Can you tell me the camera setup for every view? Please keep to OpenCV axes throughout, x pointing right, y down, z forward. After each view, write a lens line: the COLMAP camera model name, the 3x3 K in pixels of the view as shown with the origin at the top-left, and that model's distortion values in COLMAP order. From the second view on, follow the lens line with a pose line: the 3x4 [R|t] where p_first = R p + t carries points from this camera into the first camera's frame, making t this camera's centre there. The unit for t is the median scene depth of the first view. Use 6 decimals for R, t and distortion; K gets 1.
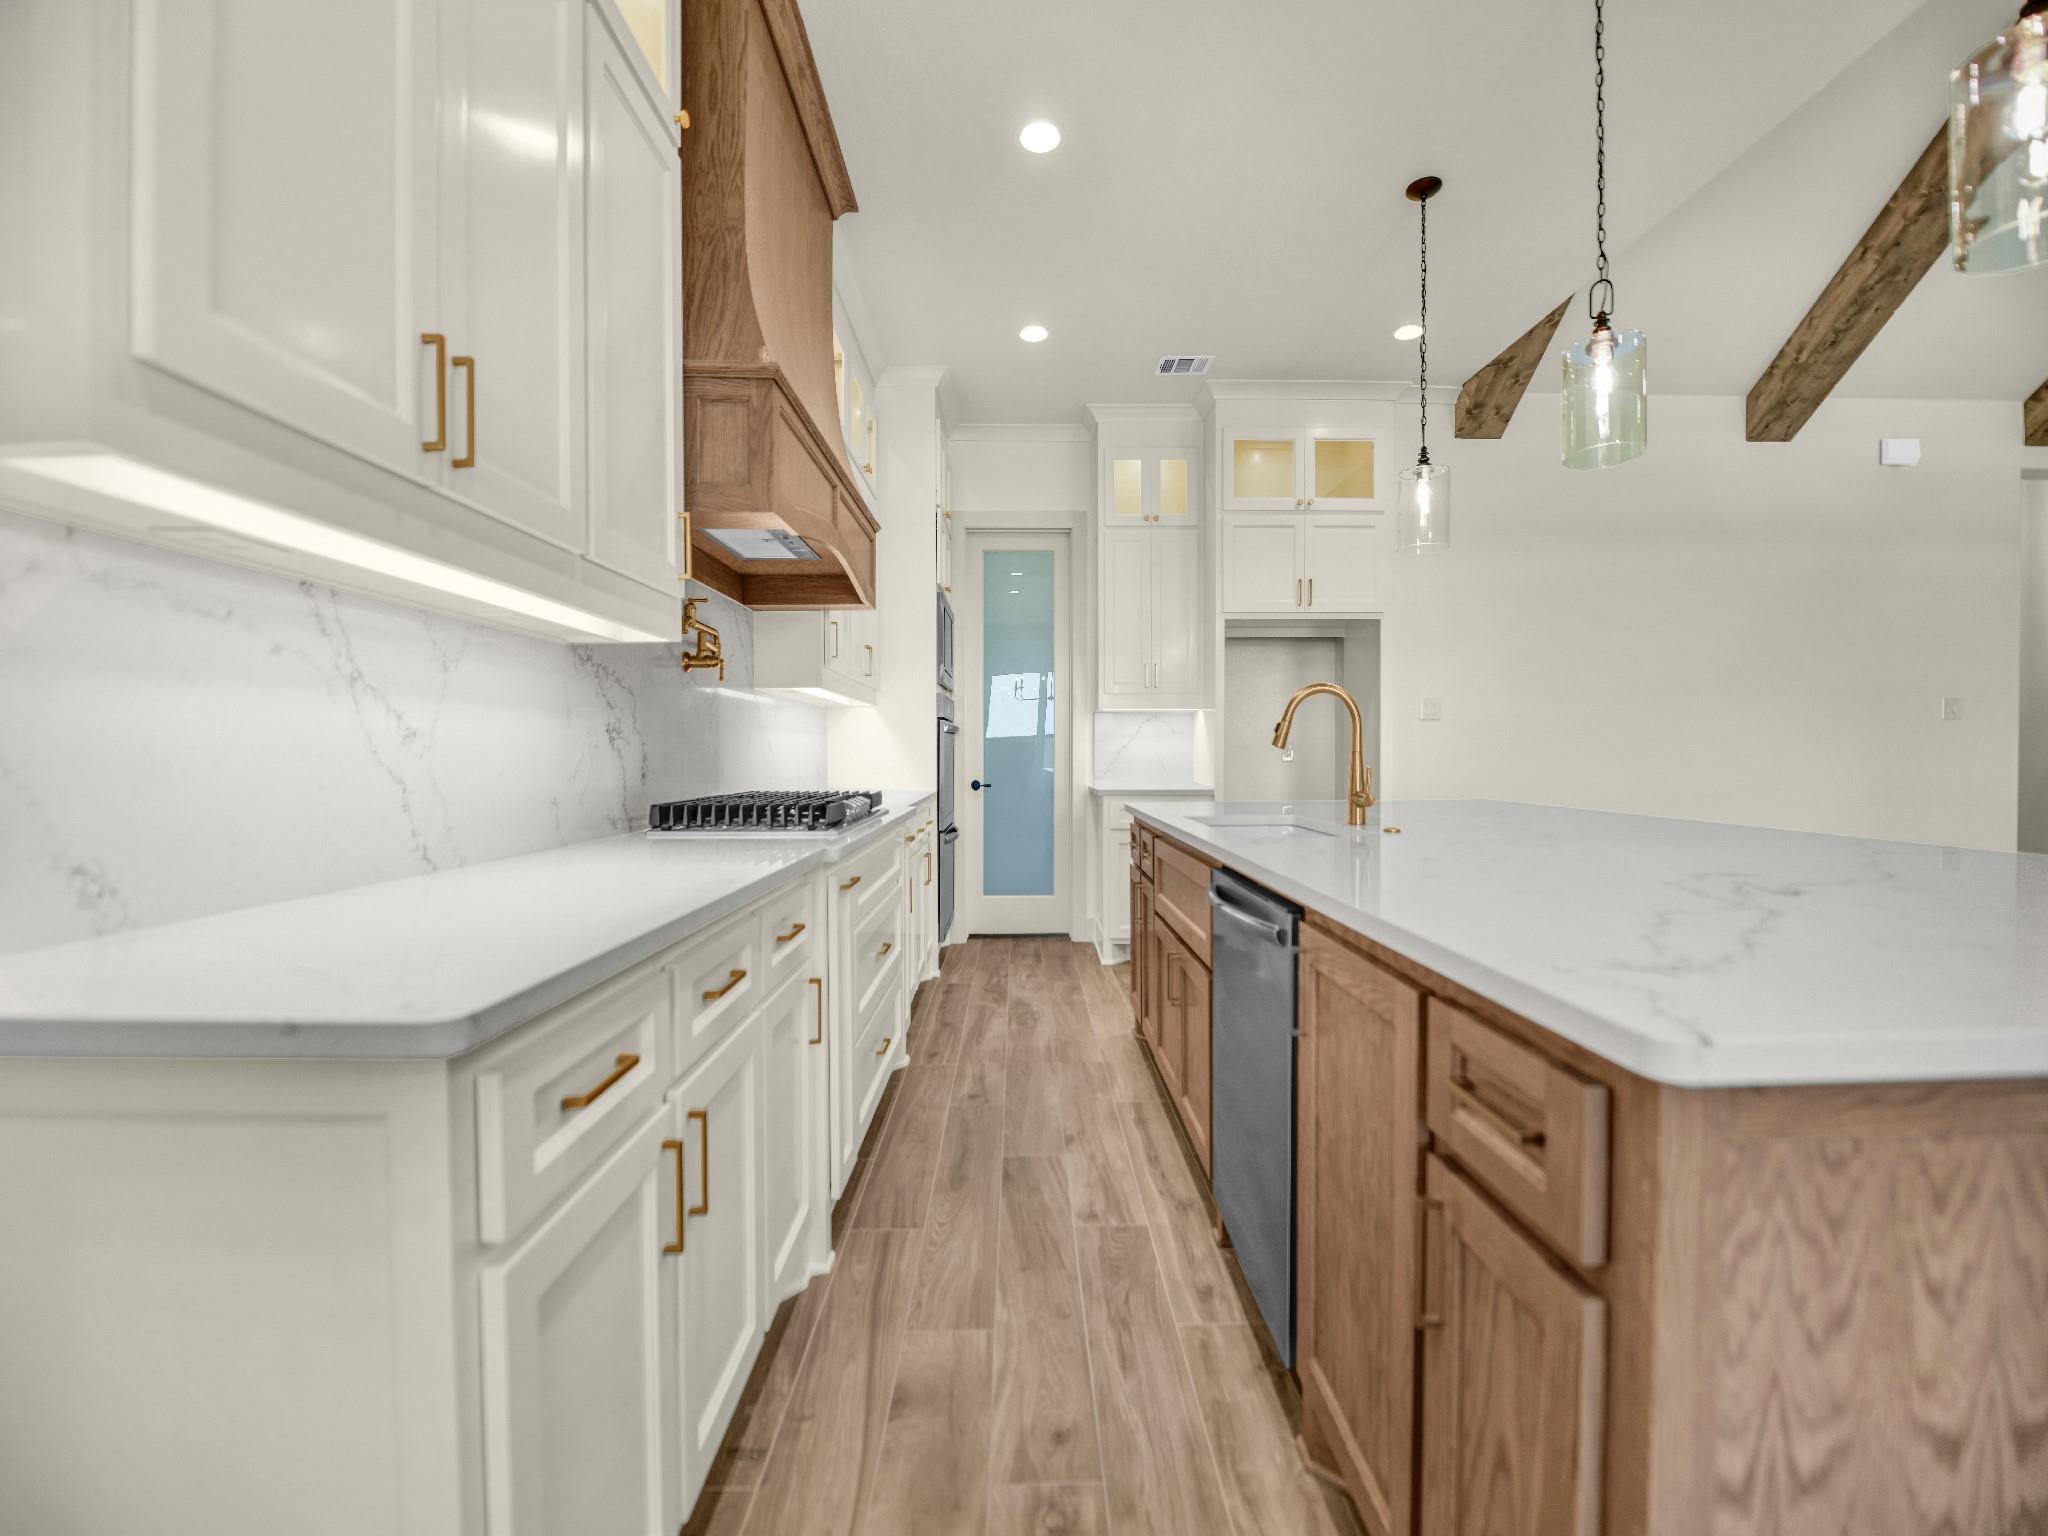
lens RADIAL K [[824.4, 0, 1035.5], [0, 824.4, 758.8], [0, 0, 1]] dist [-0.001780, -0.004967]
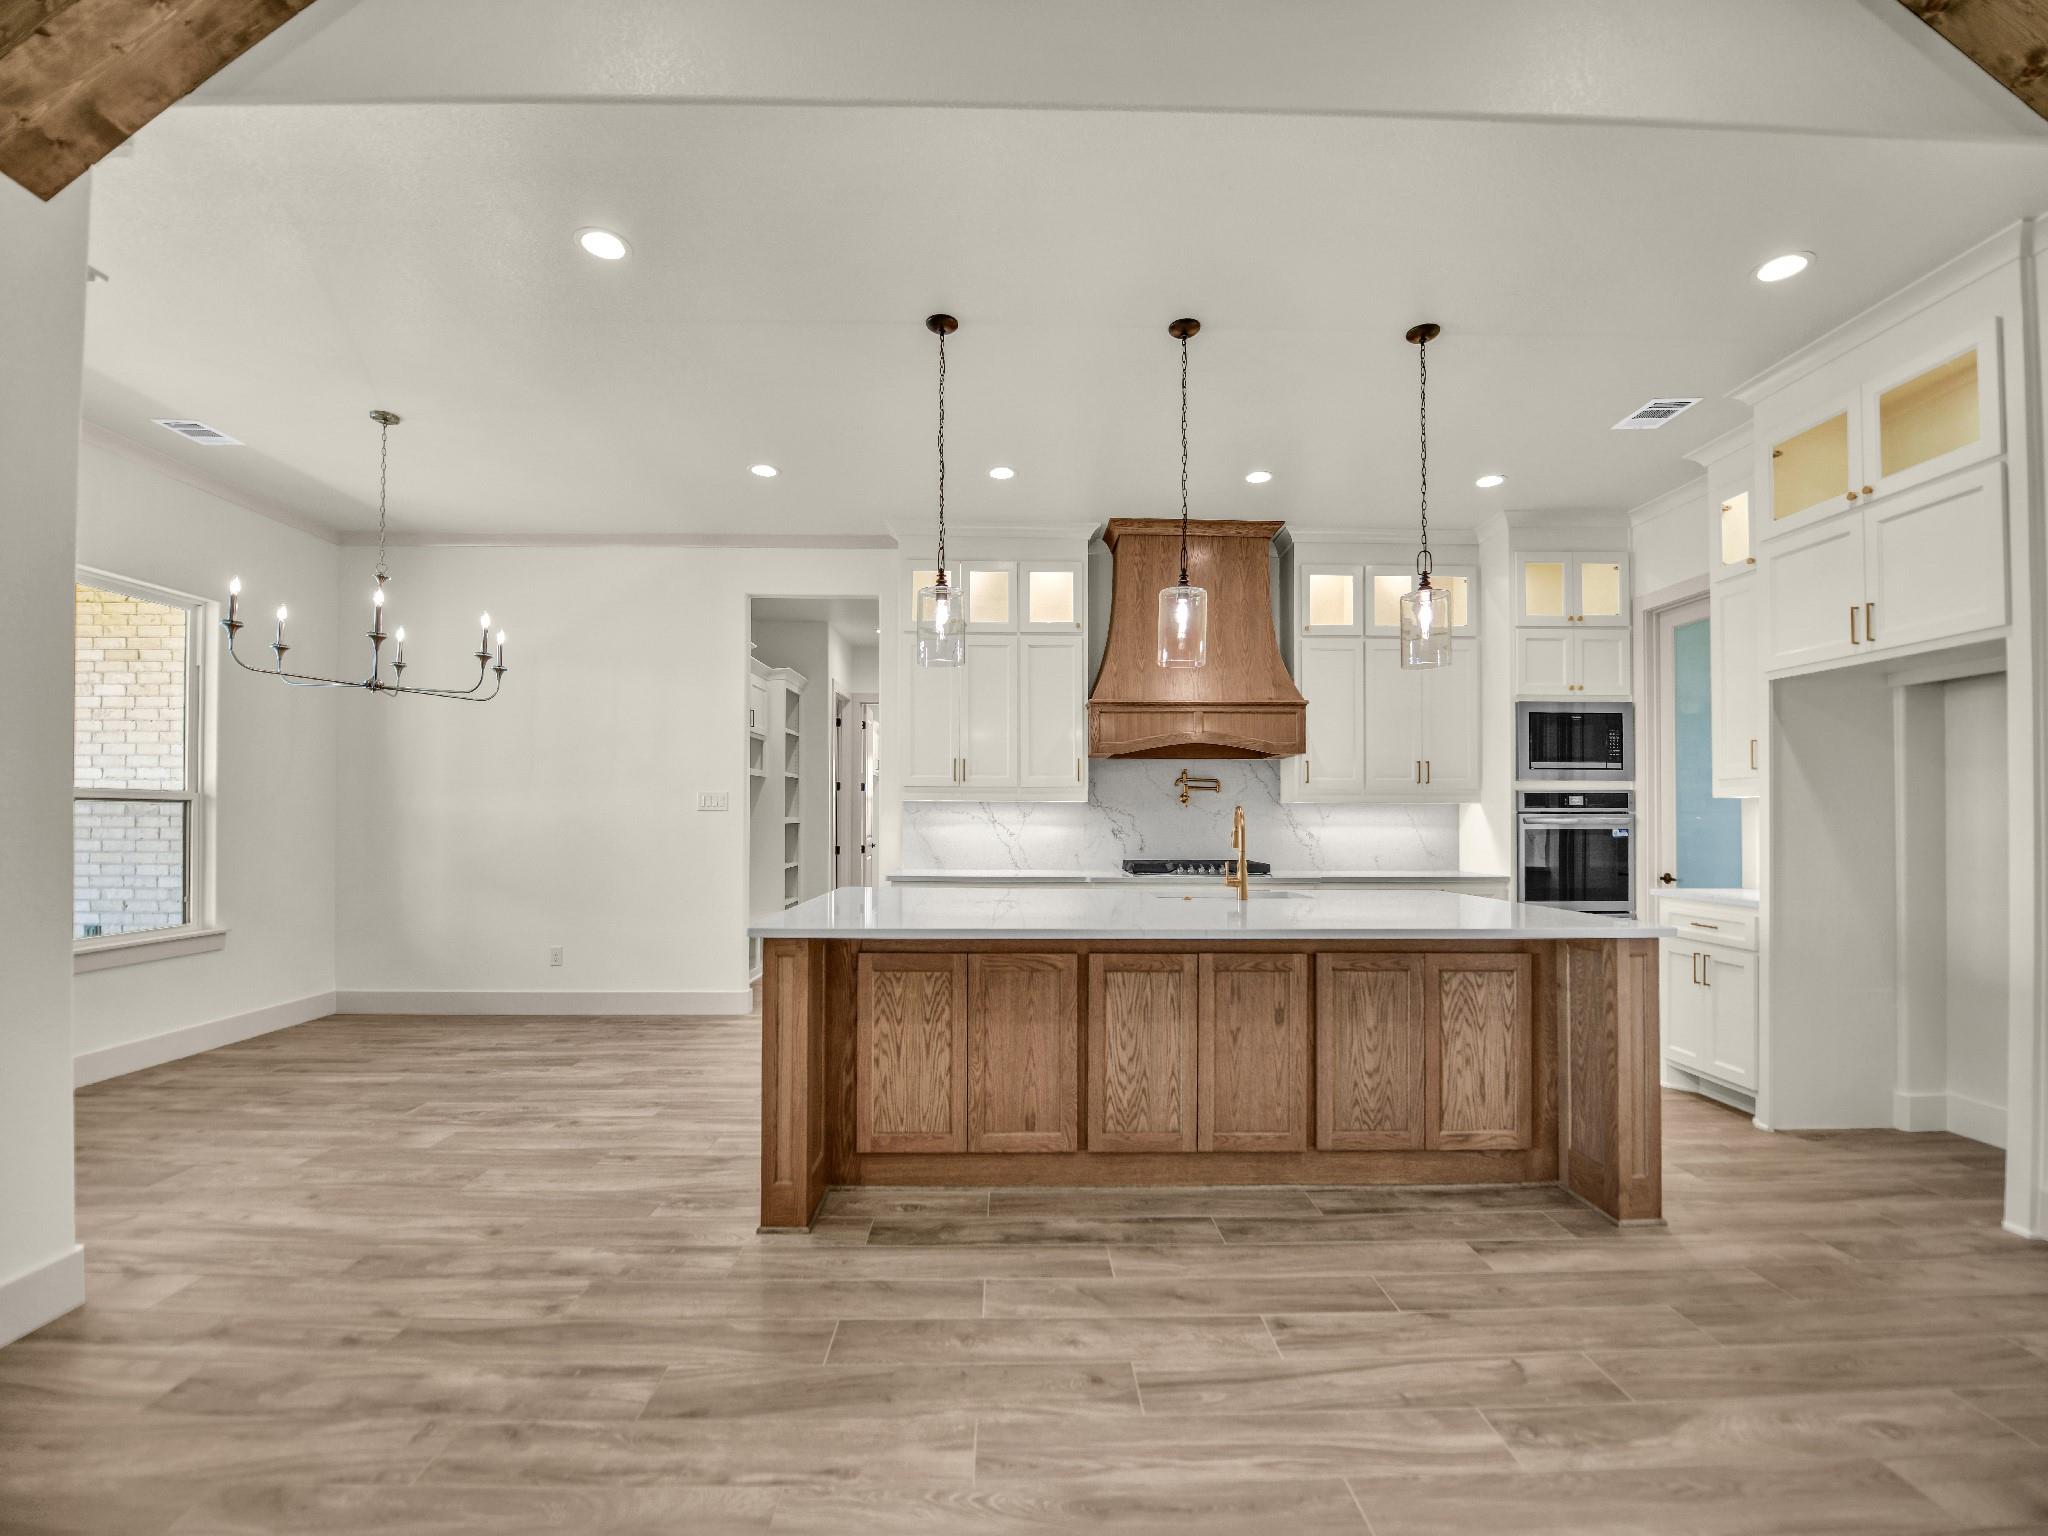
lens RADIAL K [[841.8, 0, 1025.5], [0, 841.8, 805.8], [0, 0, 1]] dist [-0.018932, -0.000371]
pose [[-0.003678, -0.010588, -0.999937, 1.910238], [-0.014020, 0.999846, -0.010535, -0.069419], [0.999895, 0.013980, -0.003825, 0.608017]]
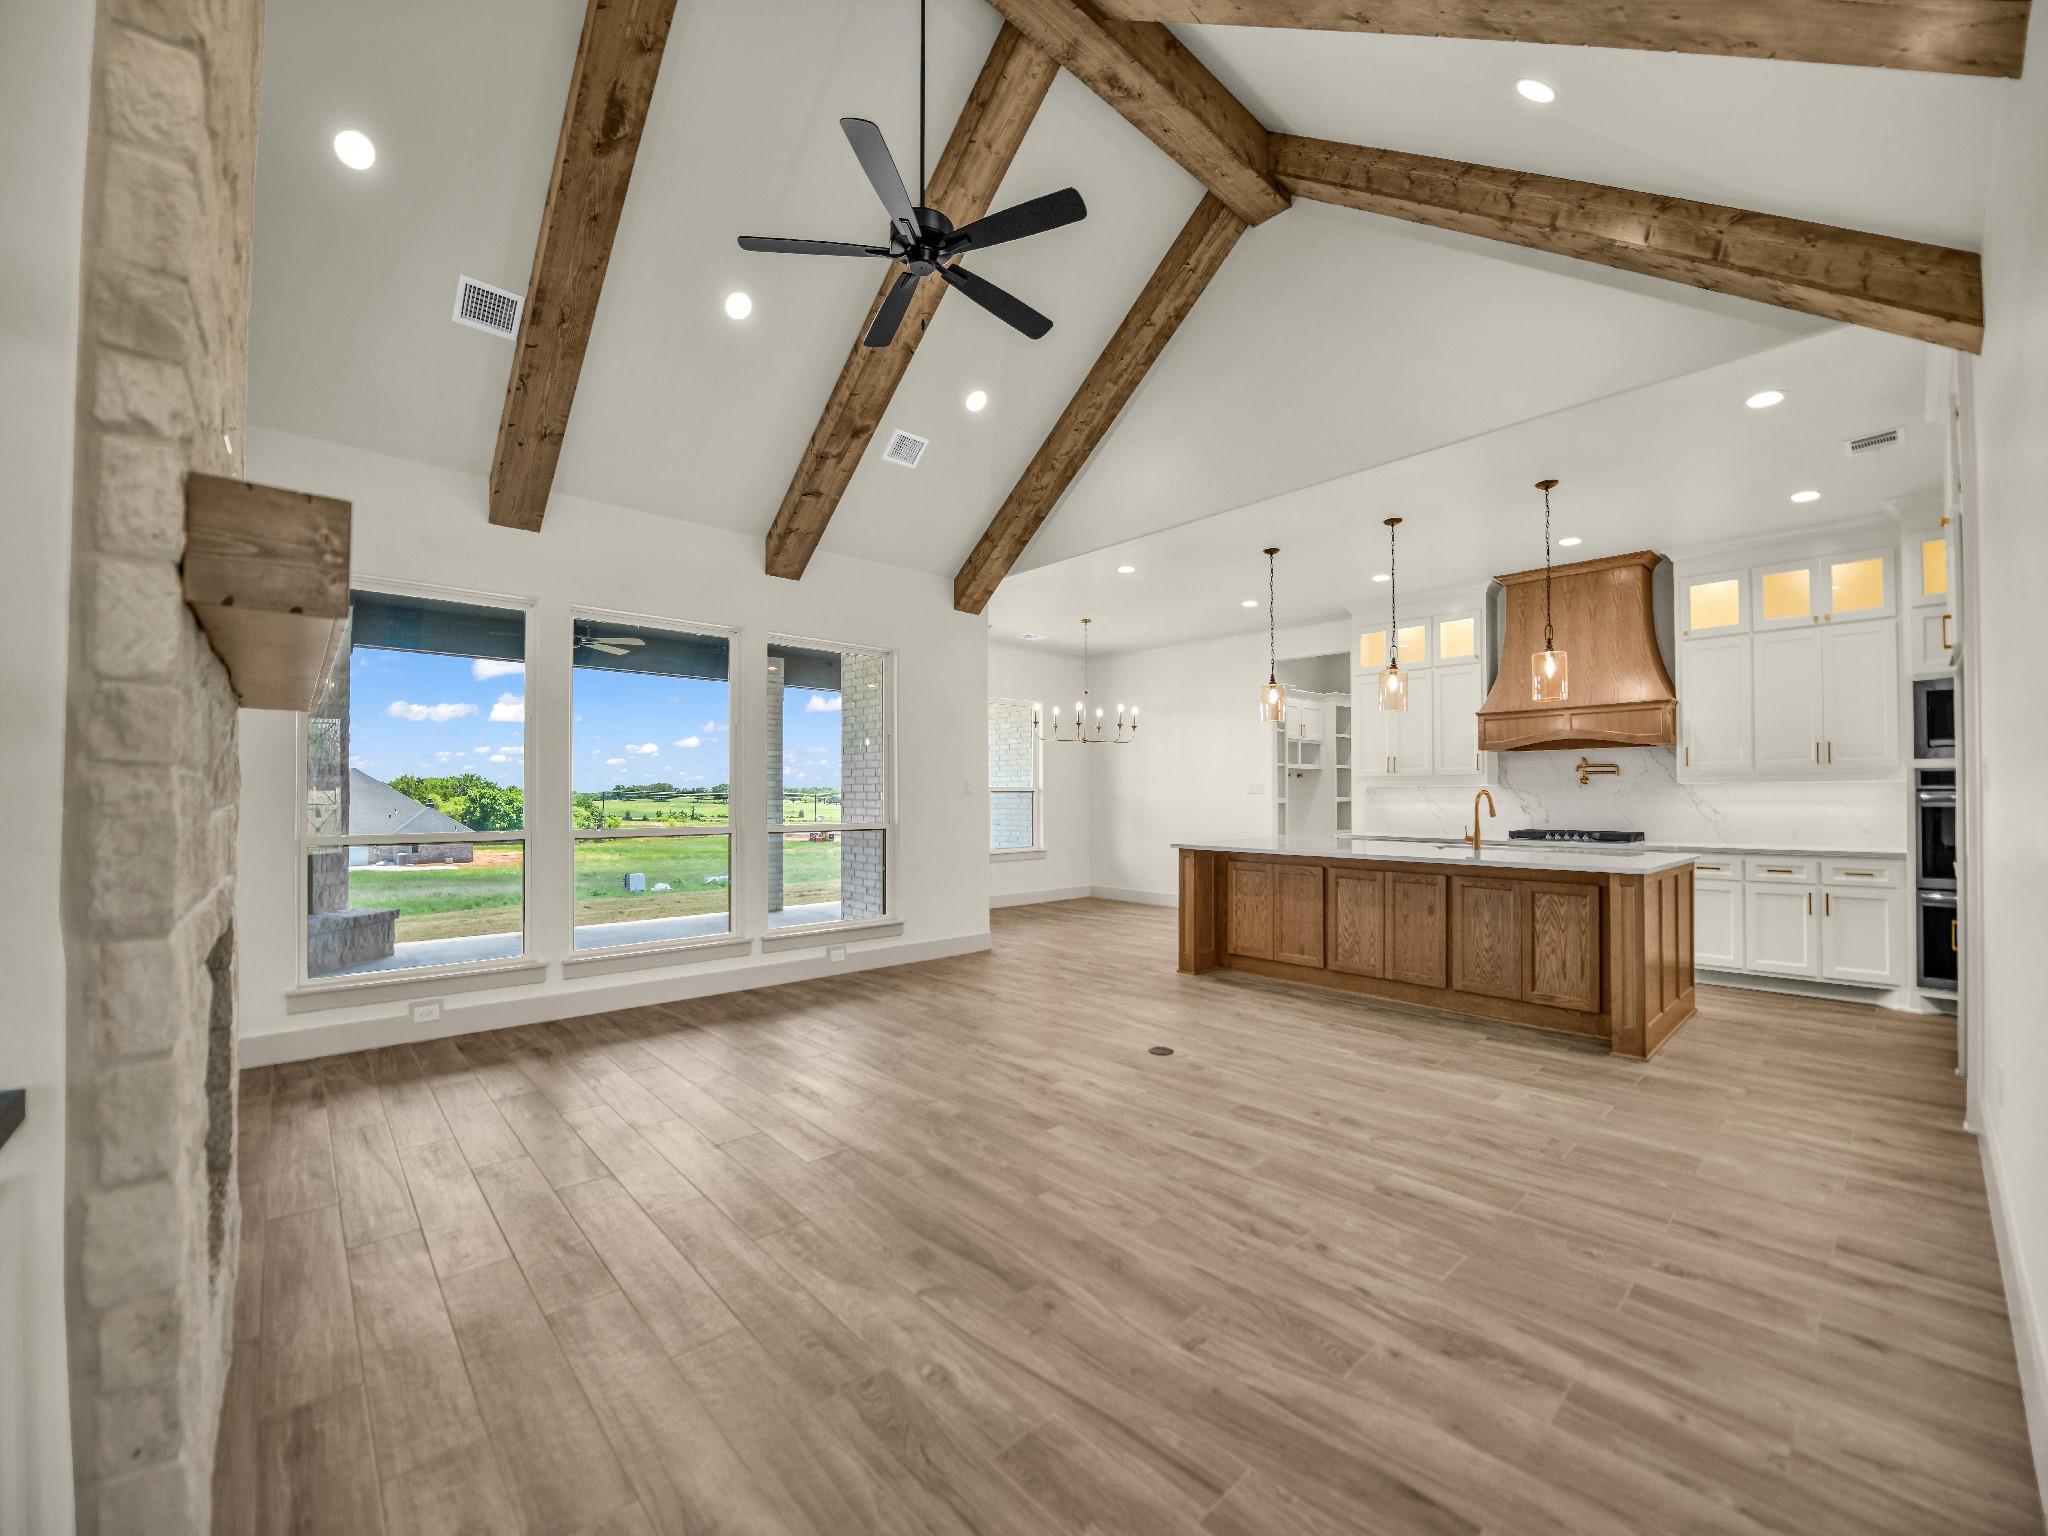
lens RADIAL K [[822.0, 0, 1024.0], [0, 822.0, 768.0], [0, 0, 1]] dist [-0.000547, -0.000100]
pose [[-0.757478, -0.015954, -0.652666, 2.902764], [-0.000351, 0.999711, -0.024030, -0.097123], [0.652861, -0.017974, -0.757265, 1.951865]]
